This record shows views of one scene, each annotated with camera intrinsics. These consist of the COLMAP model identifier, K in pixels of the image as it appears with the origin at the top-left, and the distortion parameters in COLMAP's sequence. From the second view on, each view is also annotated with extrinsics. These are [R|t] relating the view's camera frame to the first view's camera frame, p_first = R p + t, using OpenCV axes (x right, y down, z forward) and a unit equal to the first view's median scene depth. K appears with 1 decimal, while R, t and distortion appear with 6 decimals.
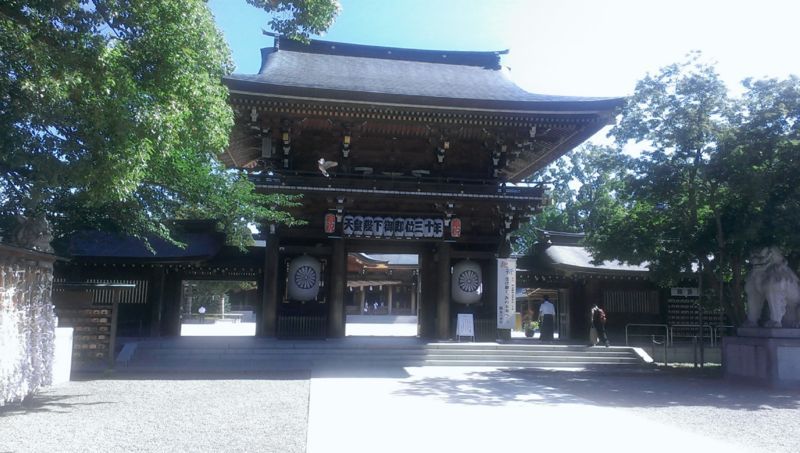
lens RADIAL K [[626.8, 0, 400.0], [0, 626.8, 226.5], [0, 0, 1]] dist [0.177286, -0.319044]
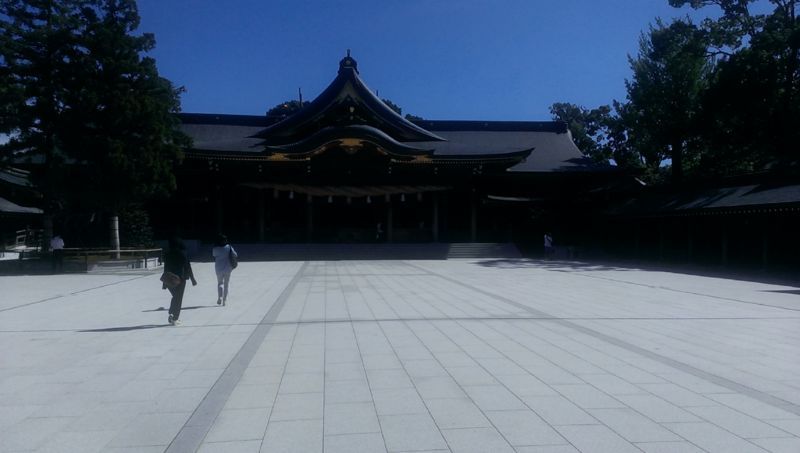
lens RADIAL K [[626.8, 0, 400.0], [0, 626.8, 226.5], [0, 0, 1]] dist [0.177286, -0.319044]
pose [[0.999767, -0.016356, -0.014085, -0.127399], [0.018089, 0.990913, 0.133283, 0.143726], [0.011777, -0.133507, 0.990978, 1.280602]]
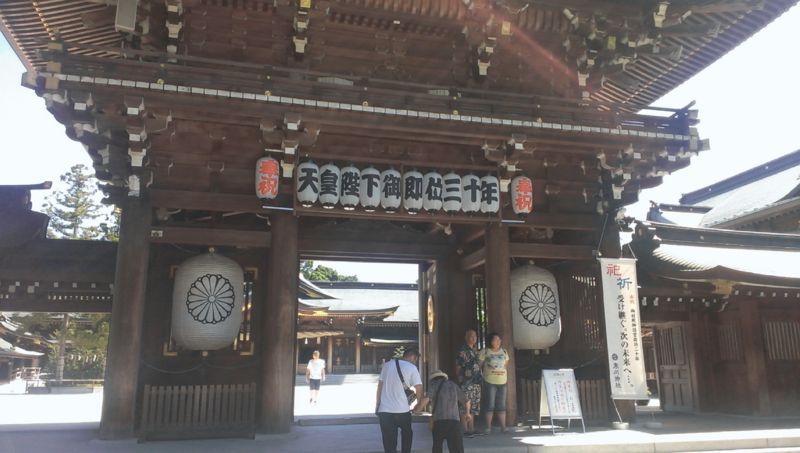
lens RADIAL K [[626.8, 0, 400.0], [0, 626.8, 226.5], [0, 0, 1]] dist [0.177286, -0.319044]
pose [[0.993181, 0.002653, 0.116556, -0.066961], [0.007533, 0.996191, -0.086868, 0.070002], [-0.116342, 0.087154, 0.989378, 0.517096]]
